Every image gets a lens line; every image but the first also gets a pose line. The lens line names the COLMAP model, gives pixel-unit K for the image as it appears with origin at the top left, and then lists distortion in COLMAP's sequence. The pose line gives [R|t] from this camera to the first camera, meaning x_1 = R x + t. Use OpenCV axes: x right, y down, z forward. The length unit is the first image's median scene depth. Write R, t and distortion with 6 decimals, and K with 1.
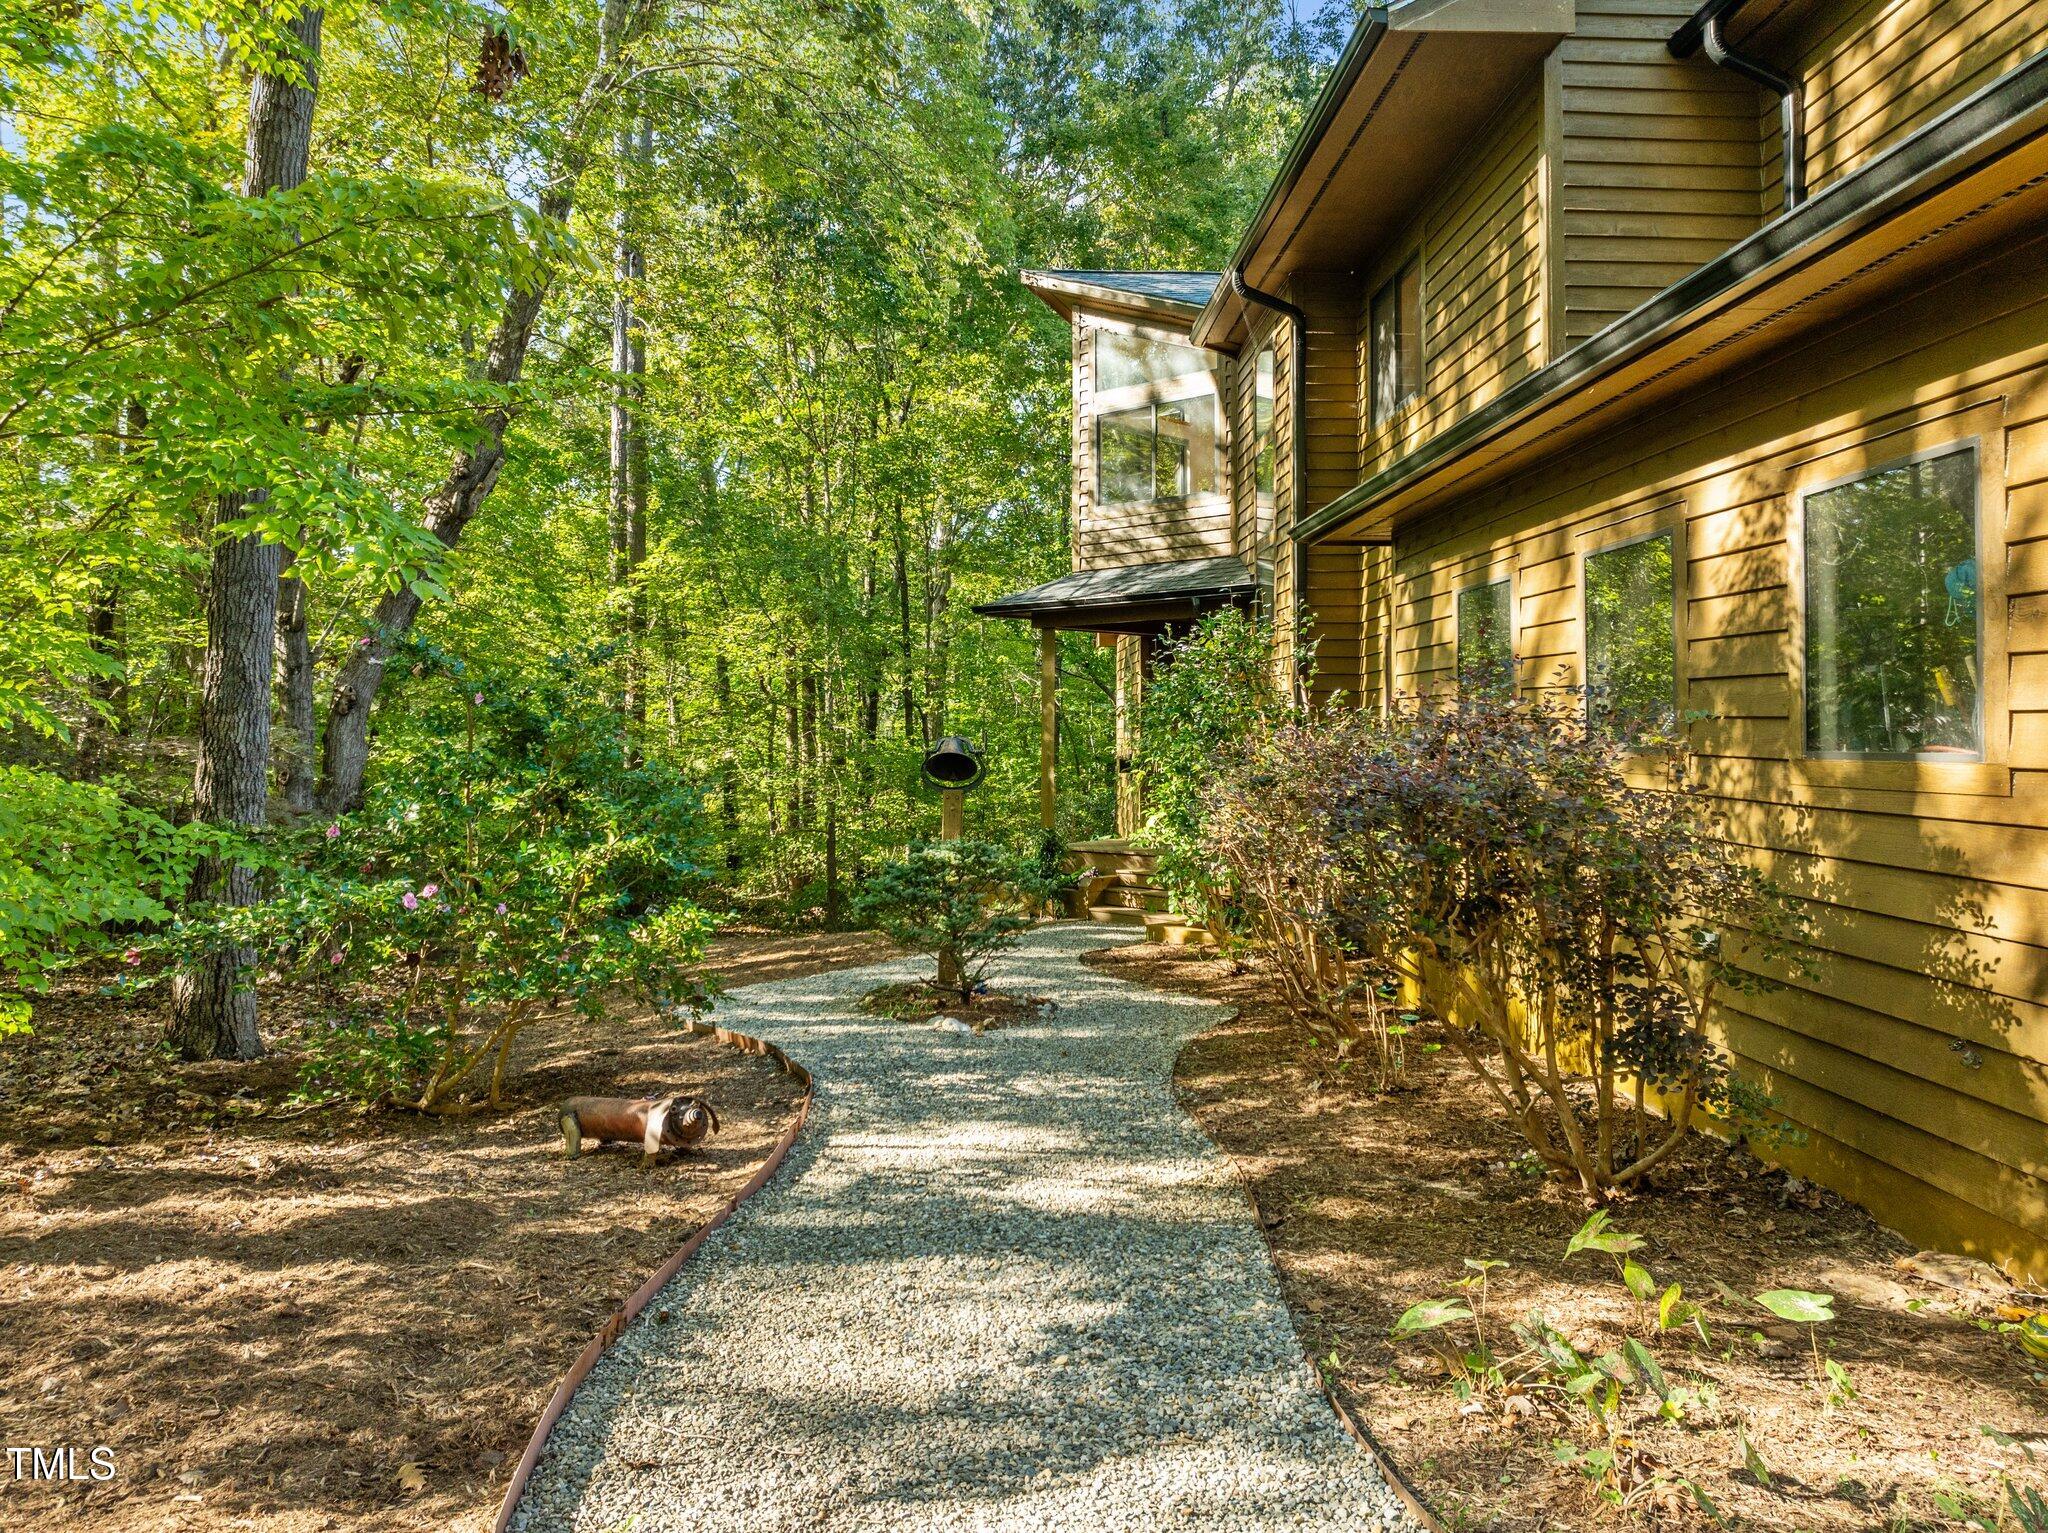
lens RADIAL K [[1447.7, 0, 1060.4], [0, 1447.7, 716.3], [0, 0, 1]] dist [-0.045279, 0.012151]
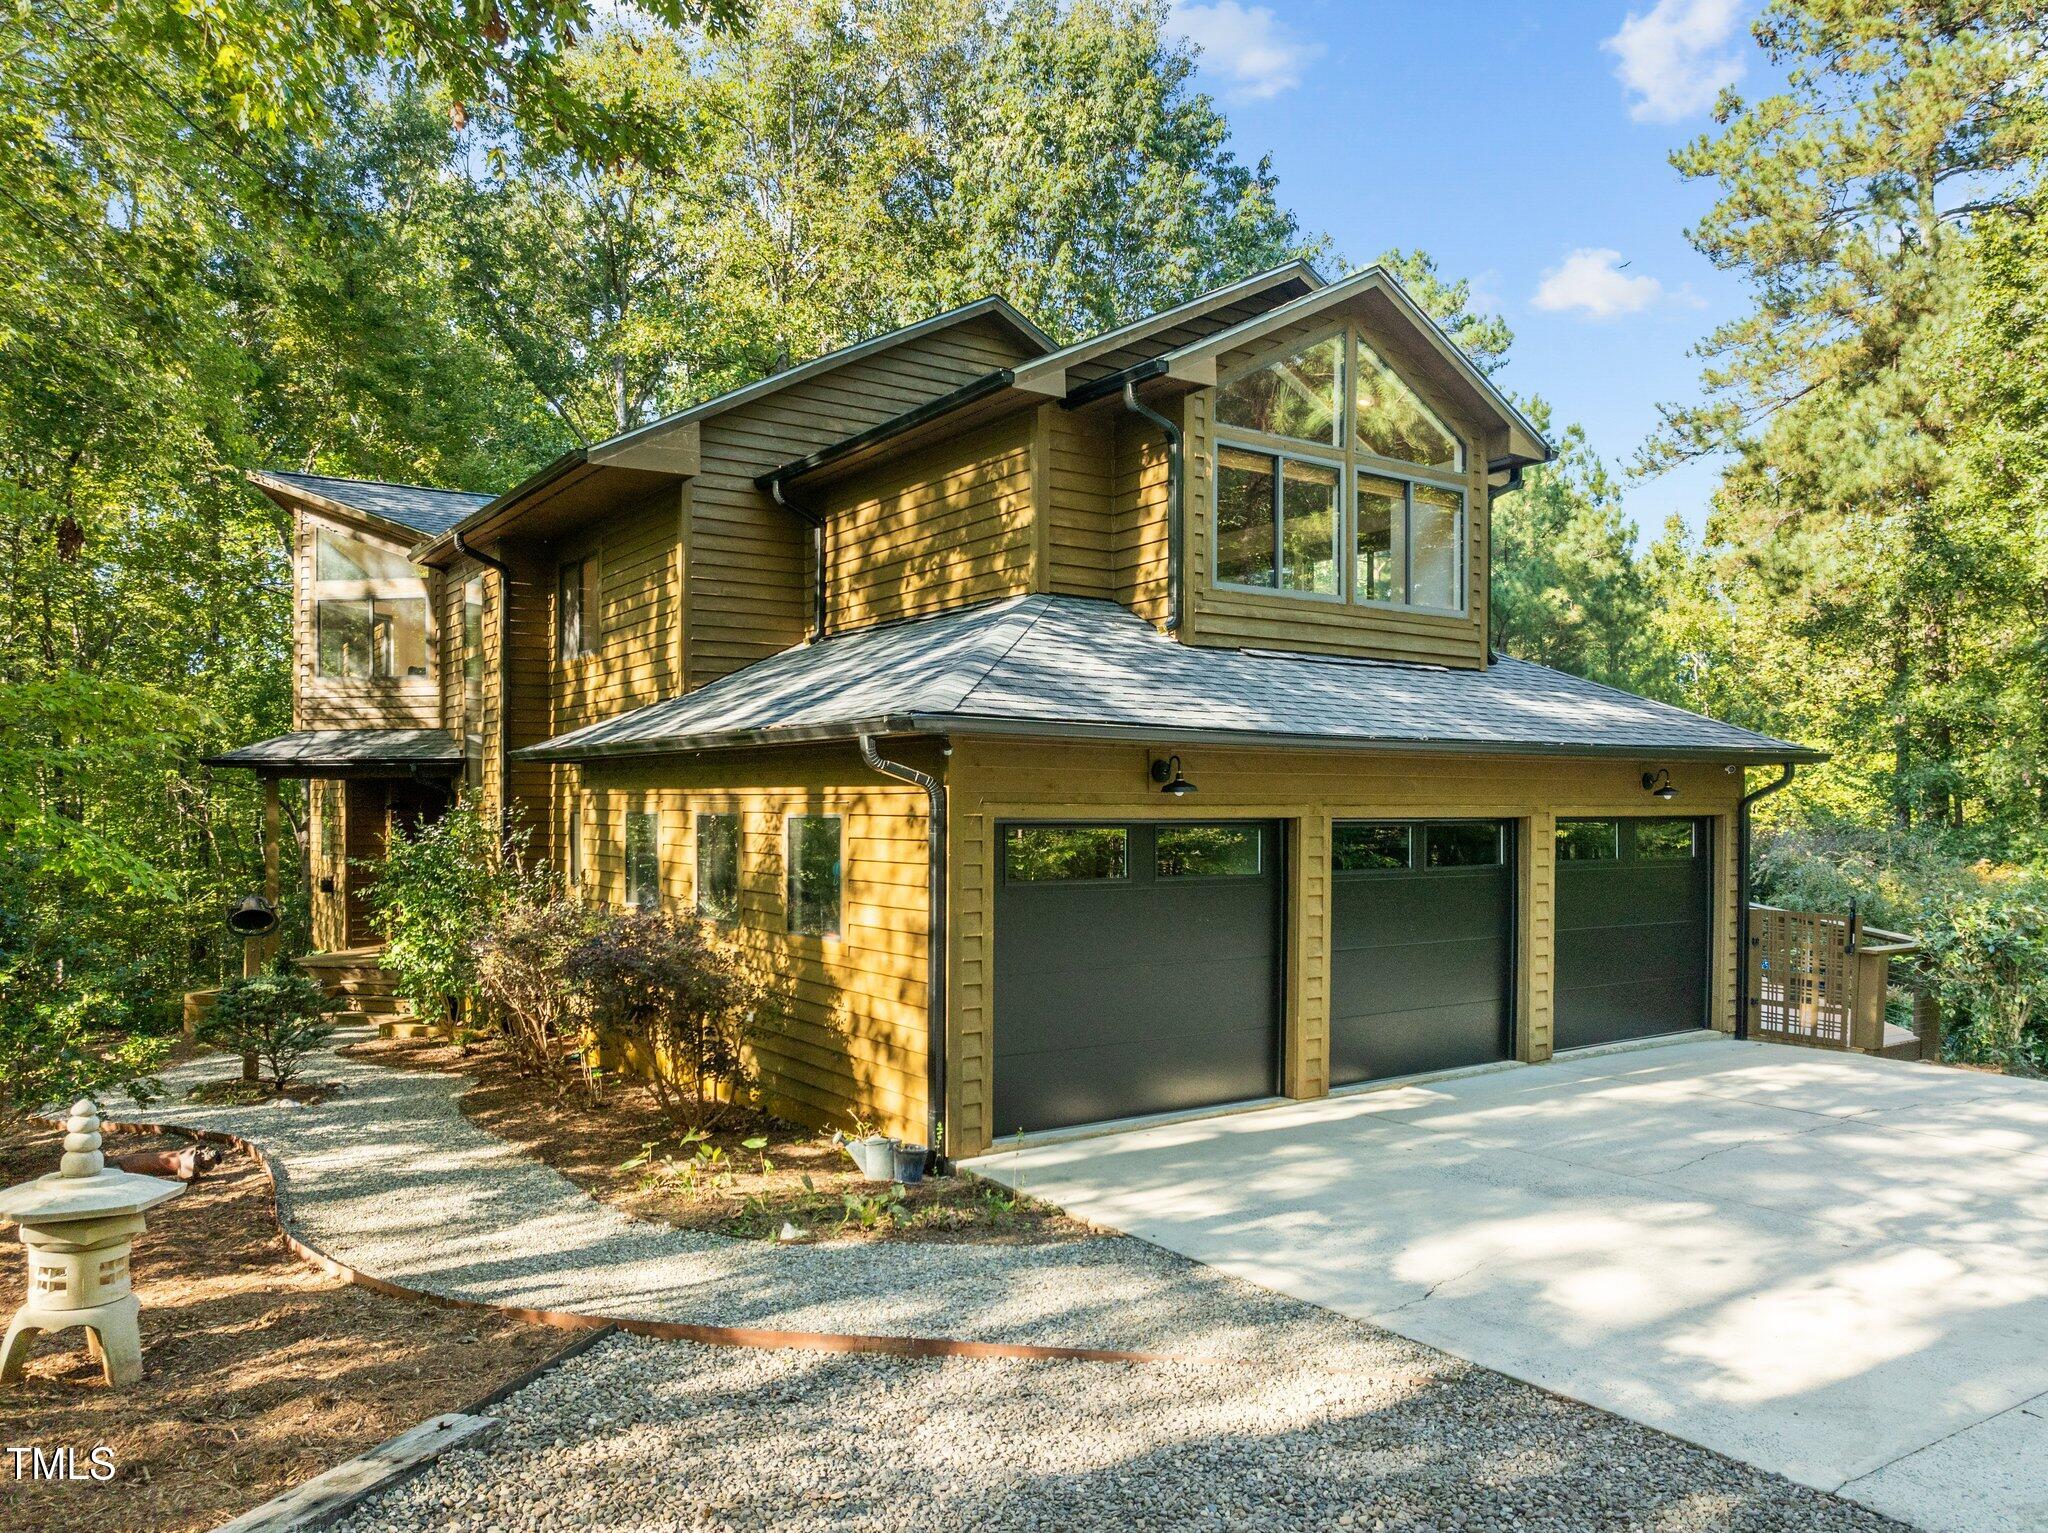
lens RADIAL K [[1436.6, 0, 1024.9], [0, 1436.6, 809.1], [0, 0, 1]] dist [-0.053888, 0.023066]
pose [[0.848481, 0.000508, 0.529225, -0.145756], [-0.007592, 0.999908, 0.011211, -0.079656], [-0.529171, -0.013530, 0.848407, -0.453925]]
